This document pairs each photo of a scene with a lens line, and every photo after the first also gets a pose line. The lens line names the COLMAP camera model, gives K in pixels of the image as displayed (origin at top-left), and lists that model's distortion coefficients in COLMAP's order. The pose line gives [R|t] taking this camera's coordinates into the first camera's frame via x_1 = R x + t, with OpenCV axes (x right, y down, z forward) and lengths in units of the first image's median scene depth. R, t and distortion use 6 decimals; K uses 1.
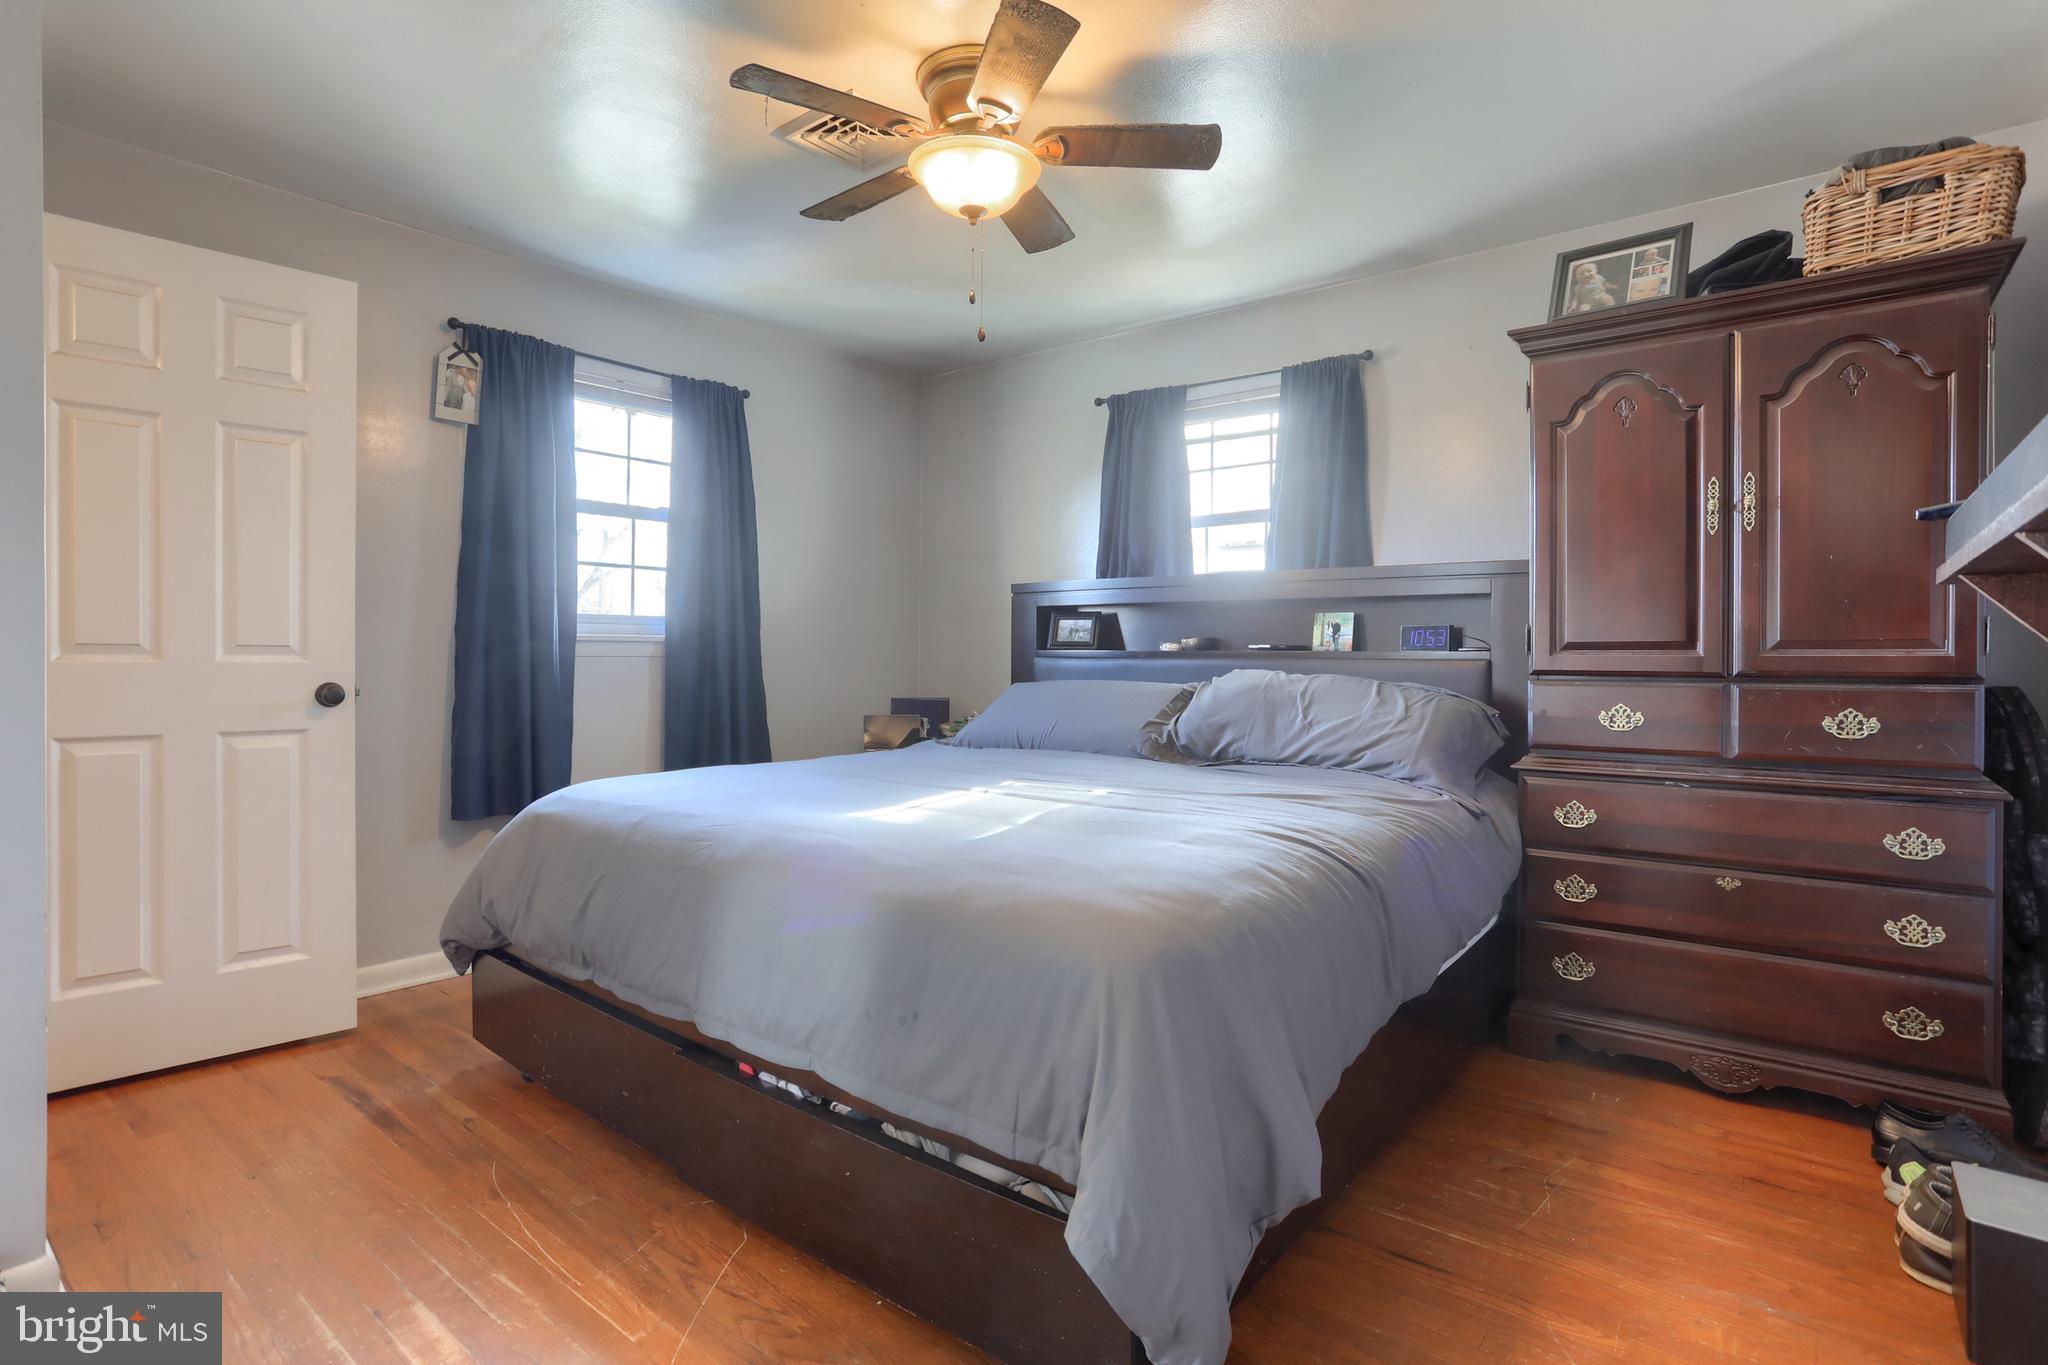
lens RADIAL K [[1007.9, 0, 1019.7], [0, 1007.9, 658.3], [0, 0, 1]] dist [-0.061782, 0.031898]
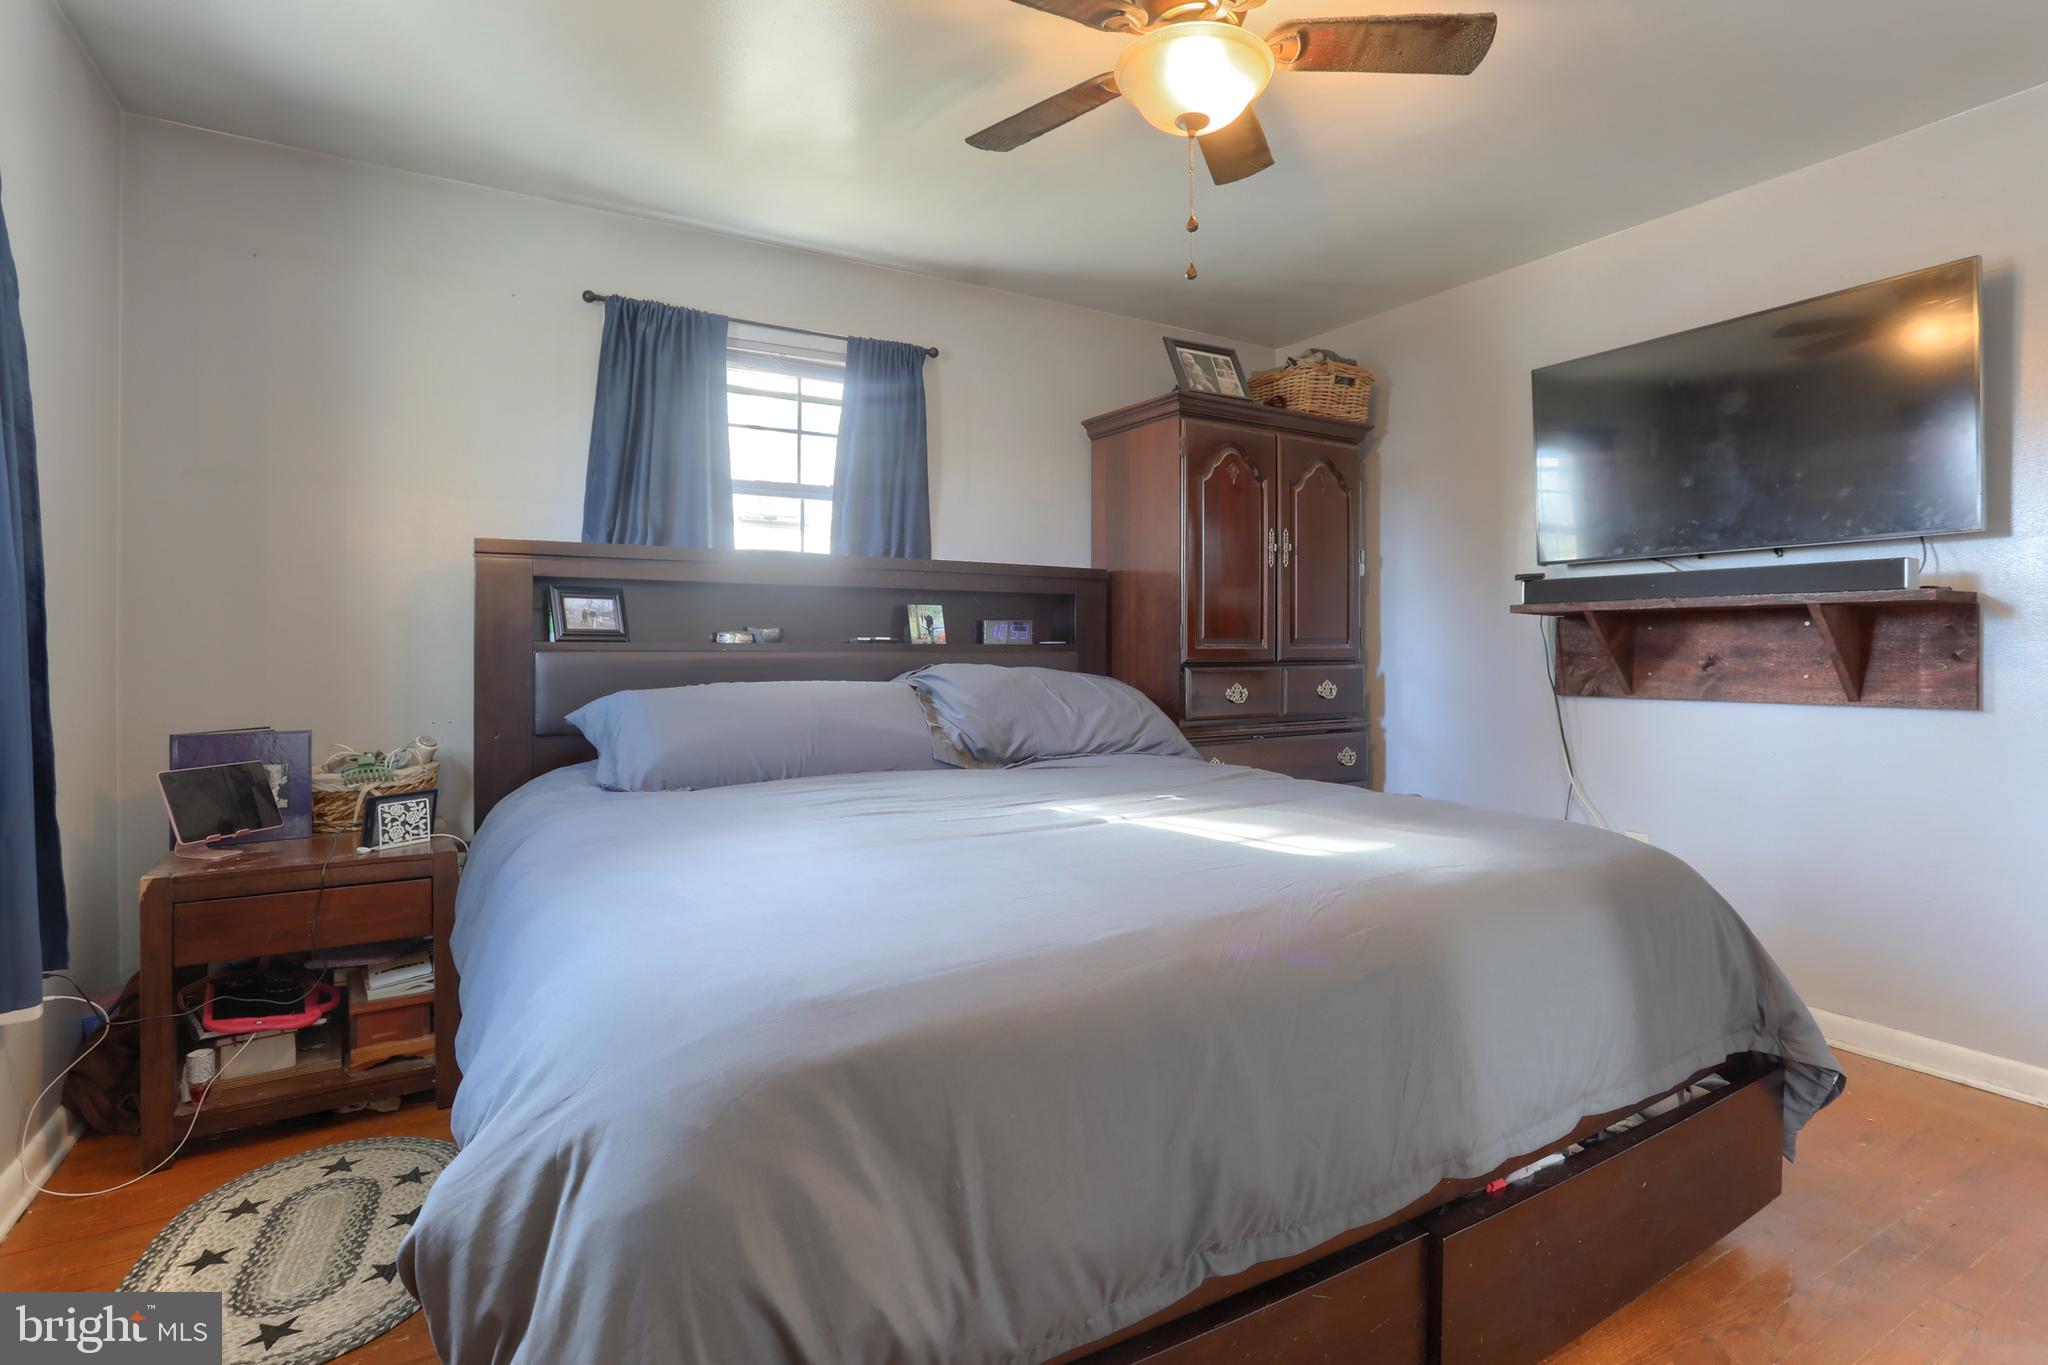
lens RADIAL K [[1007.9, 0, 1019.7], [0, 1007.9, 658.3], [0, 0, 1]] dist [-0.061782, 0.031898]
pose [[0.349829, -0.013850, 0.936711, -0.588727], [0.001513, 0.999898, 0.014220, -0.007127], [-0.936812, -0.003557, 0.349815, 0.565601]]
